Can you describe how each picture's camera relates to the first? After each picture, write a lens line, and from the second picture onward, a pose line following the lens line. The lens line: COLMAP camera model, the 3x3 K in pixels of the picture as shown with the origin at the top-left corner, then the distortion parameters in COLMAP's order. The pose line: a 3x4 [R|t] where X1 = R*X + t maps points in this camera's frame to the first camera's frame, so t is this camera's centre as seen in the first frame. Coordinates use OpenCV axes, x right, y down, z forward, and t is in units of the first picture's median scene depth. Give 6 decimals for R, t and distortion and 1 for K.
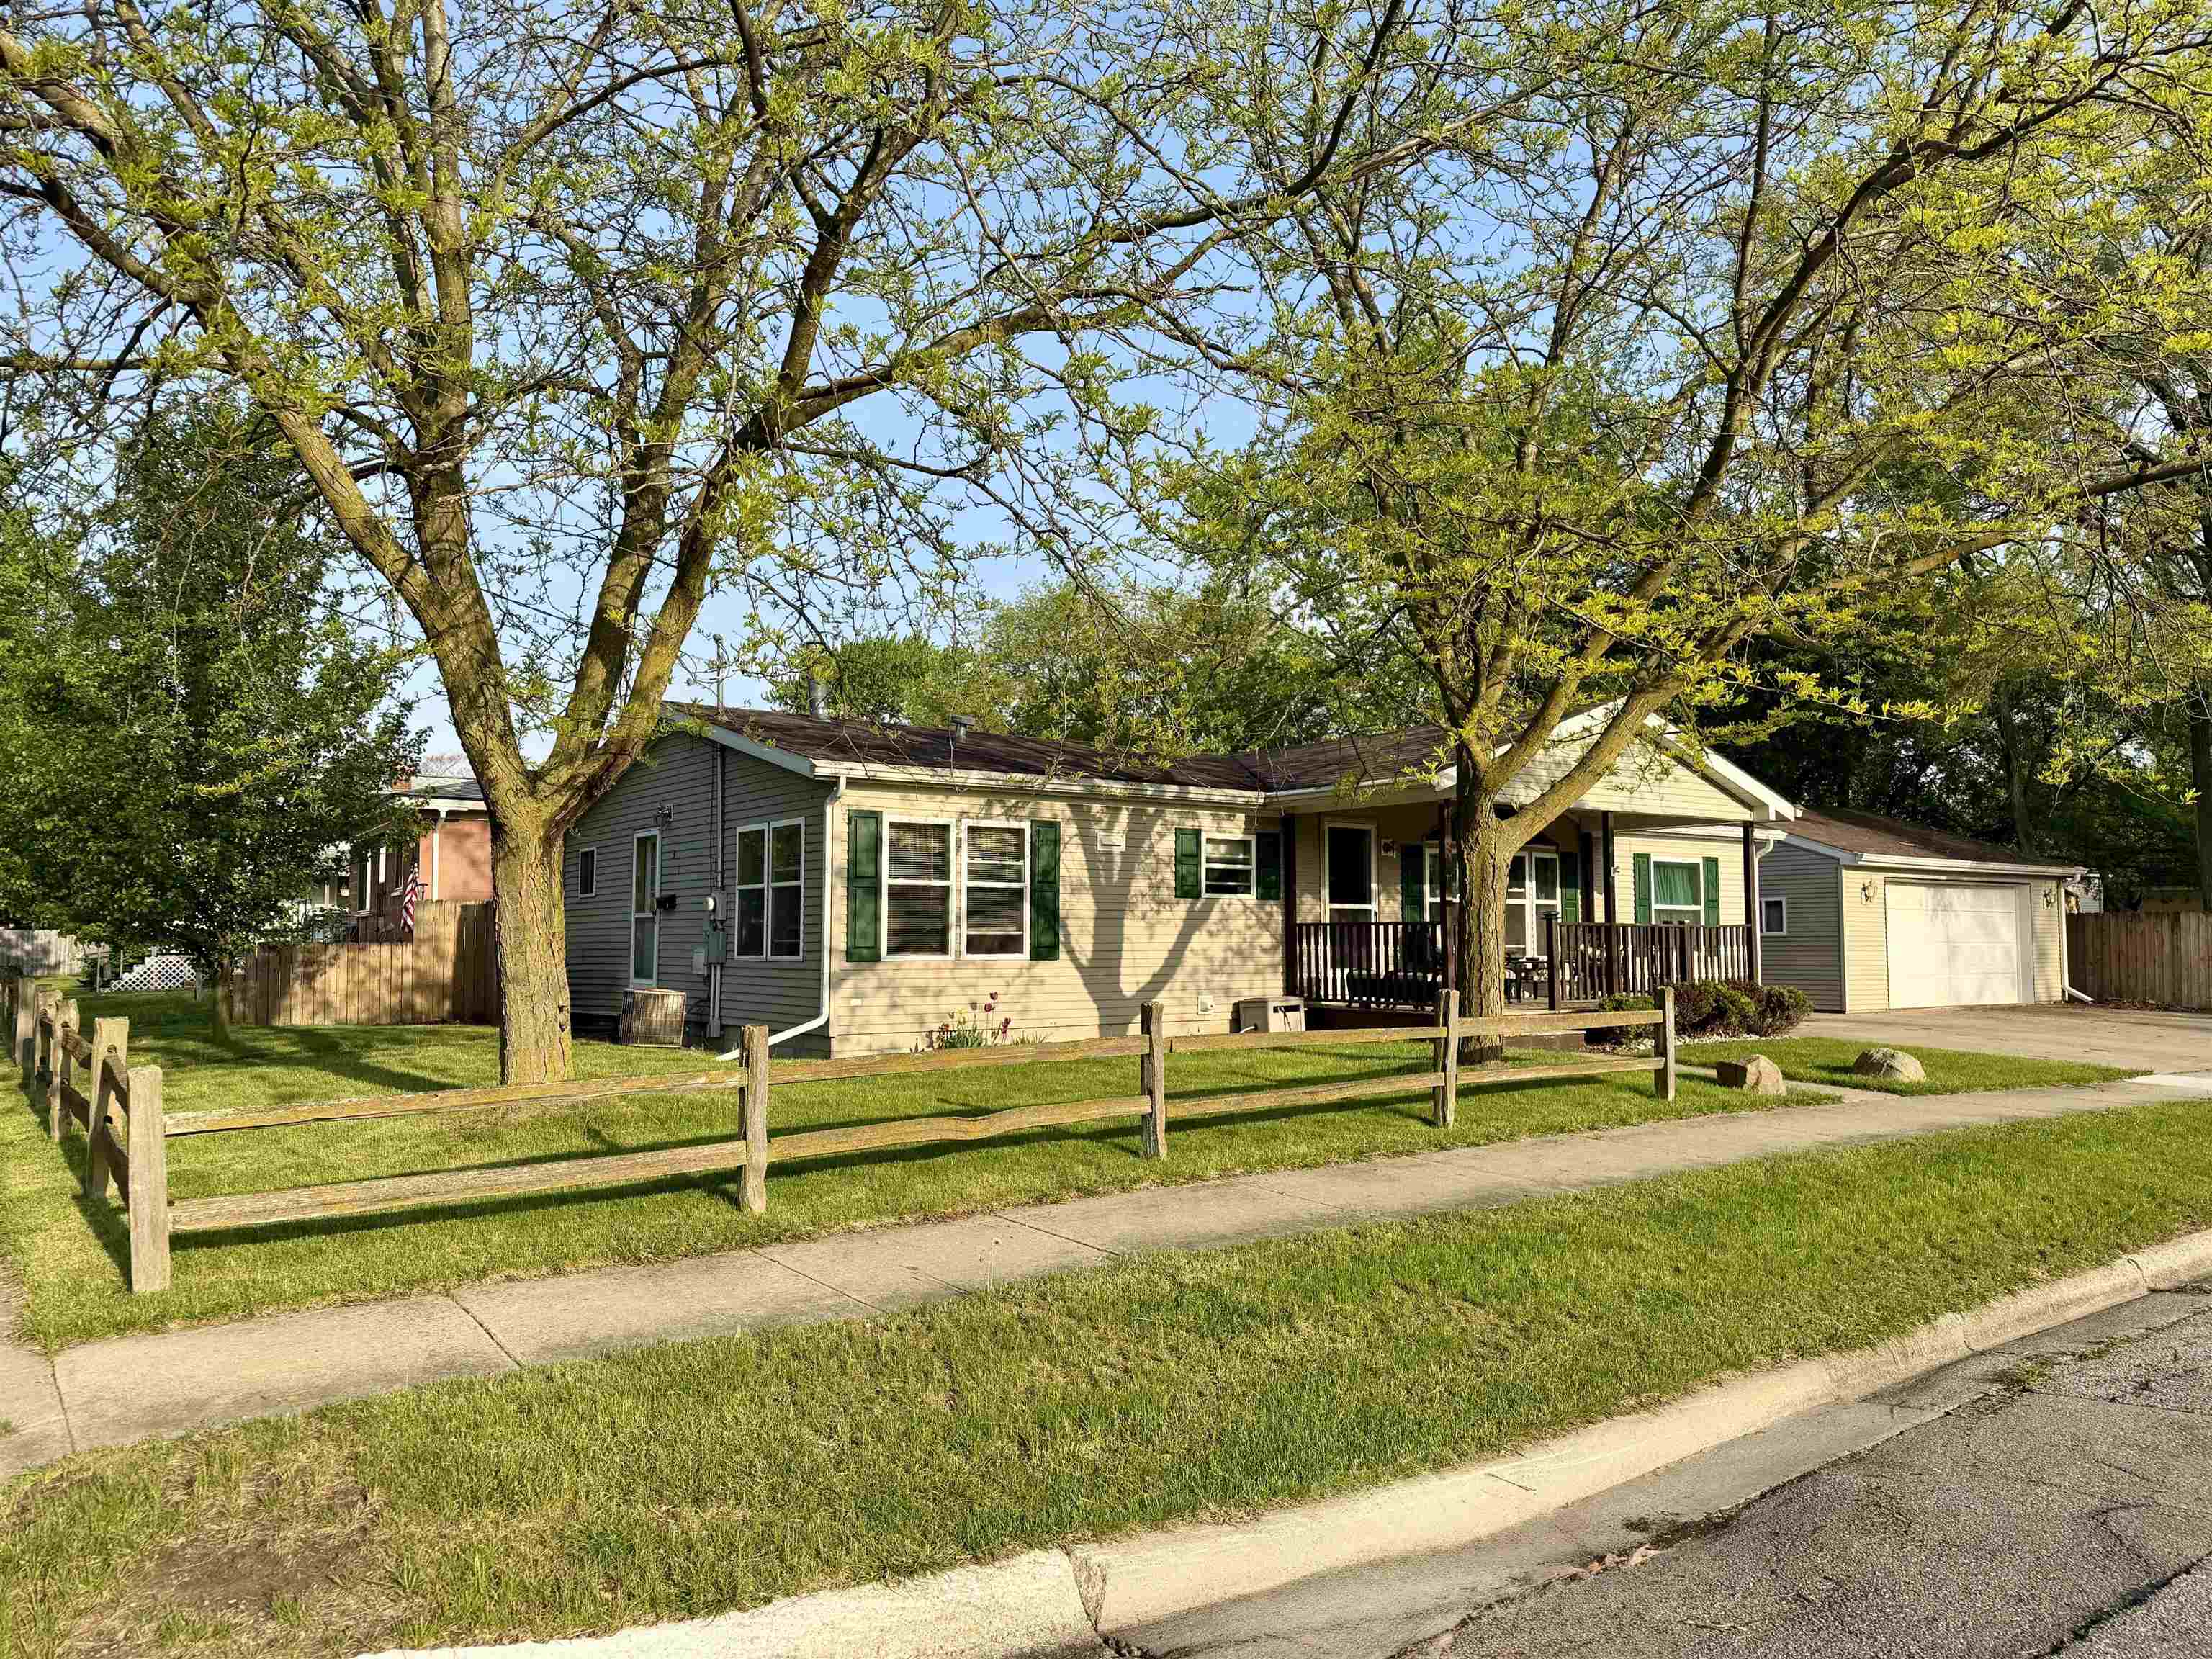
lens RADIAL K [[1654.4, 0, 1106.0], [0, 1654.4, 829.5], [0, 0, 1]] dist [0.142226, -0.282552]
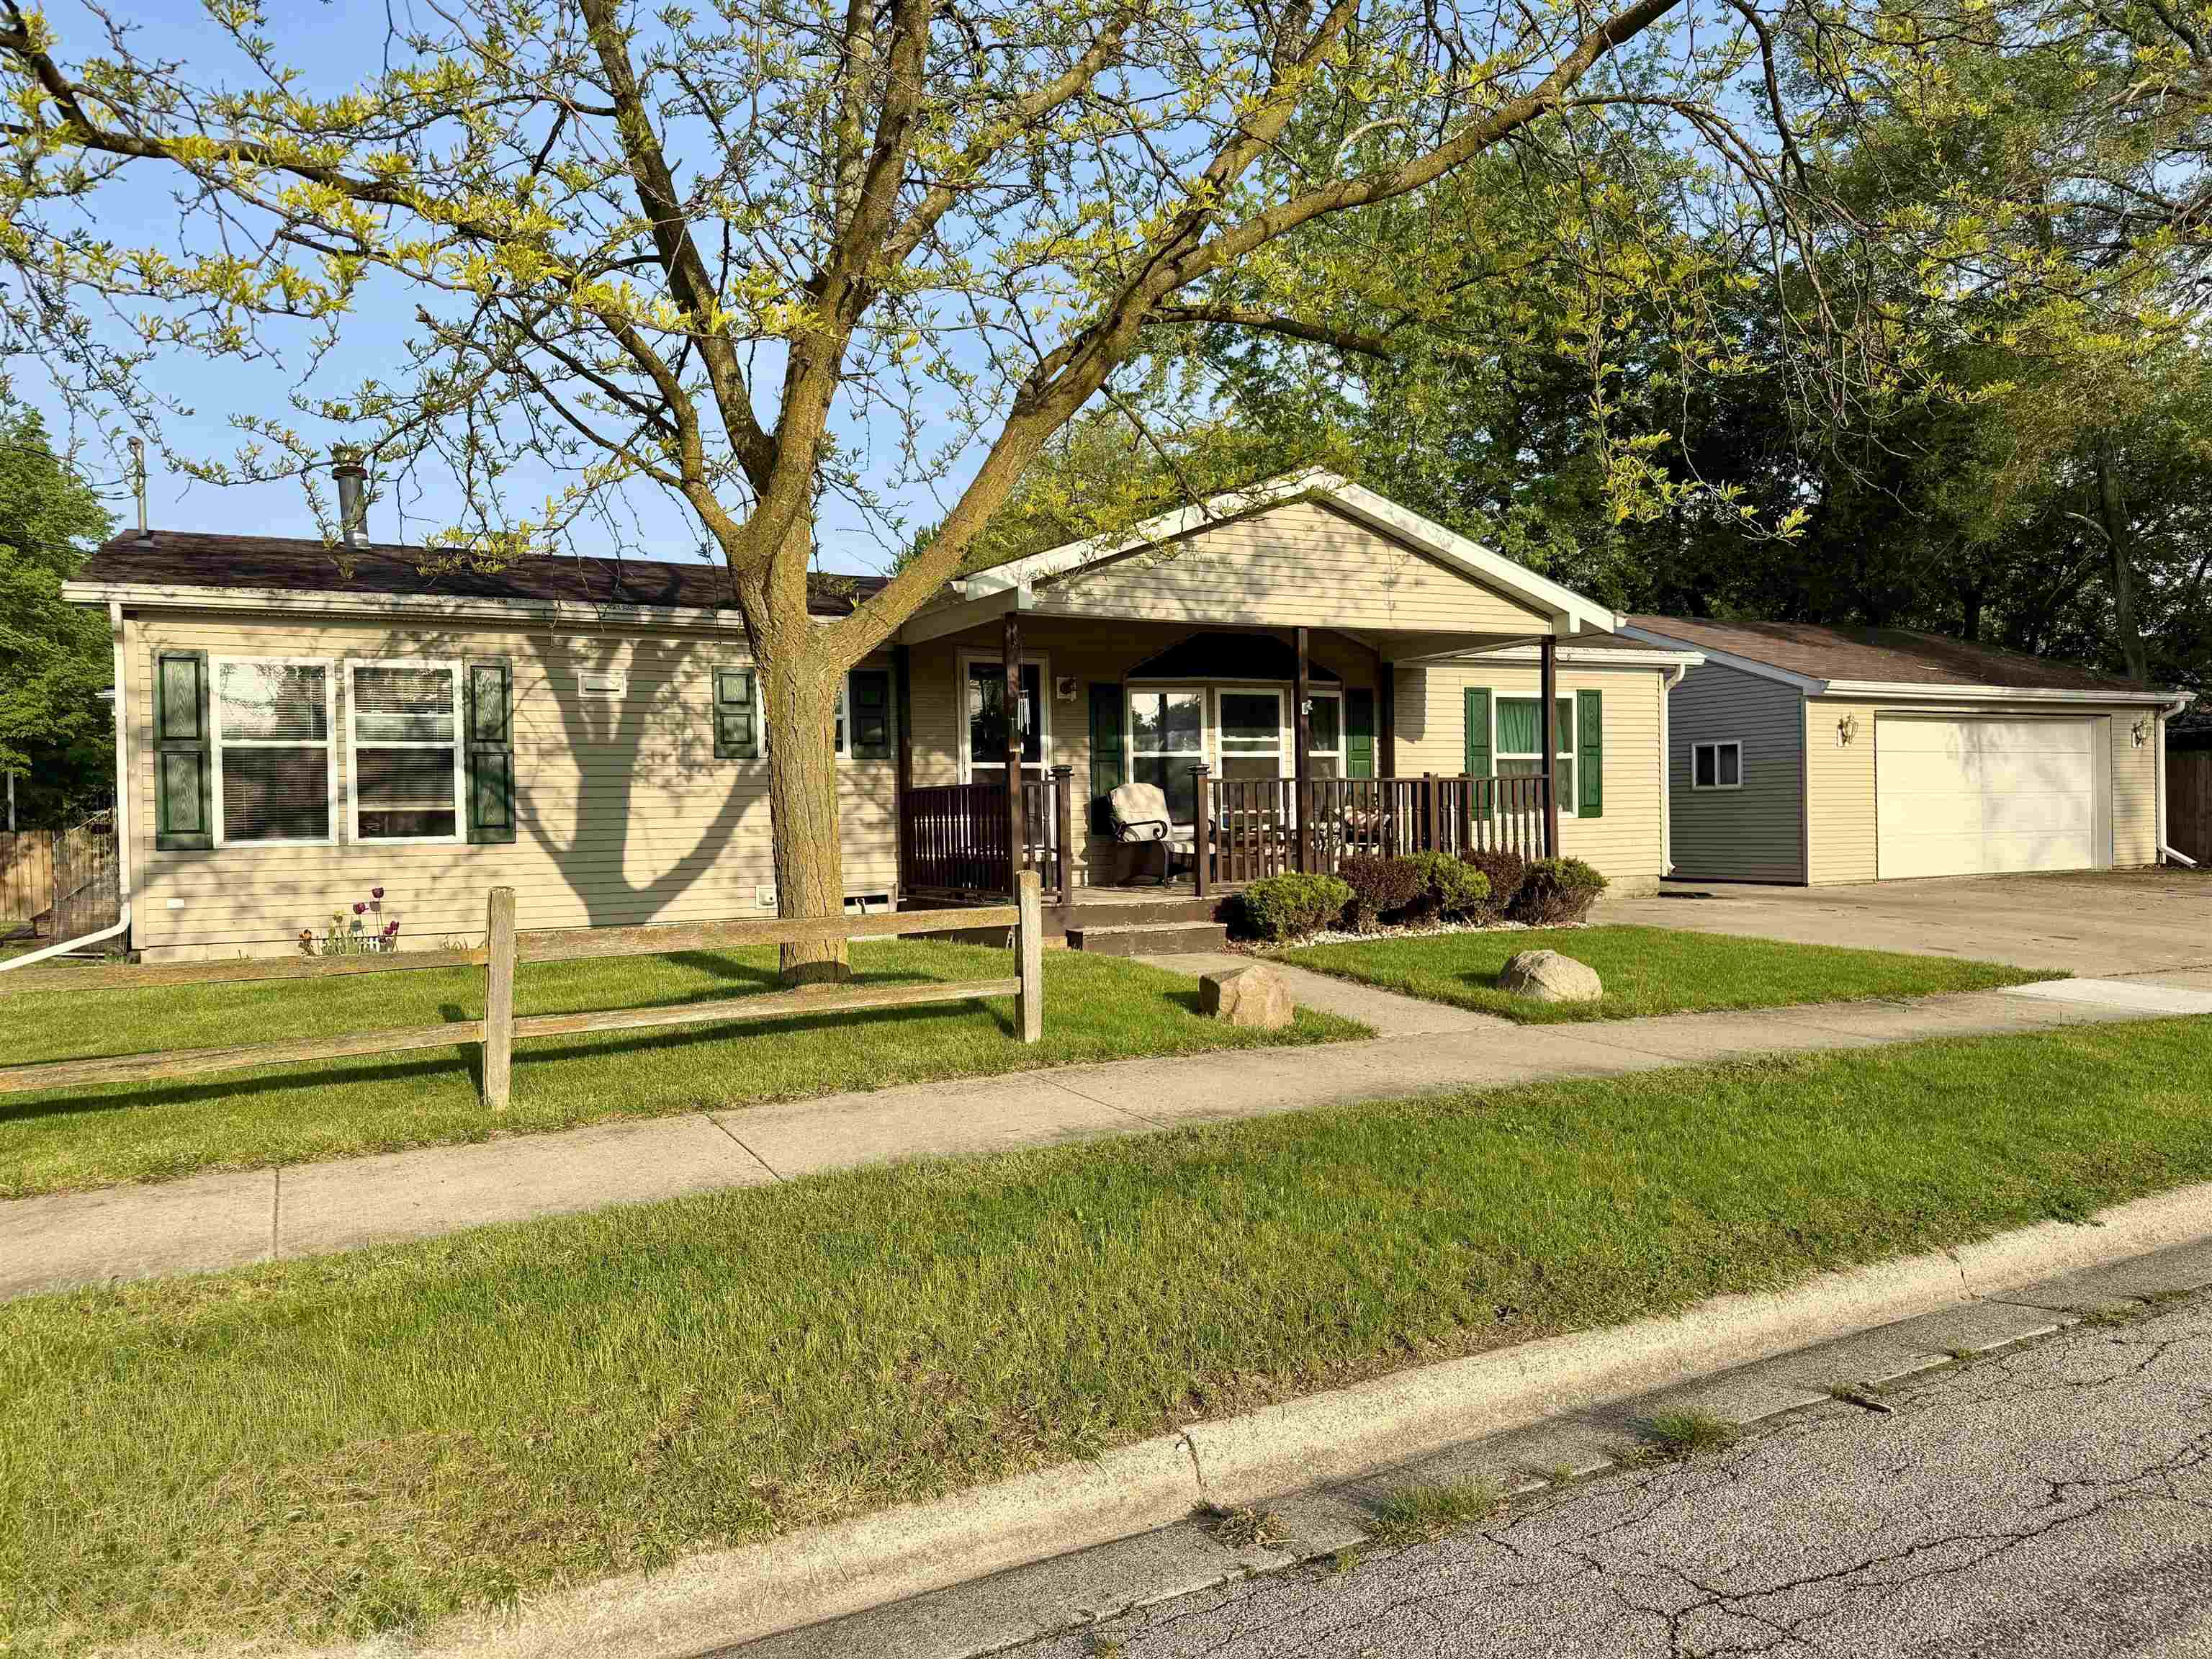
lens RADIAL K [[1654.4, 0, 1106.0], [0, 1654.4, 829.5], [0, 0, 1]] dist [0.142226, -0.282552]
pose [[0.989204, -0.018705, -0.145344, 0.339626], [0.029682, 0.996836, 0.073729, 0.023091], [0.143505, -0.077247, 0.986630, 0.273679]]
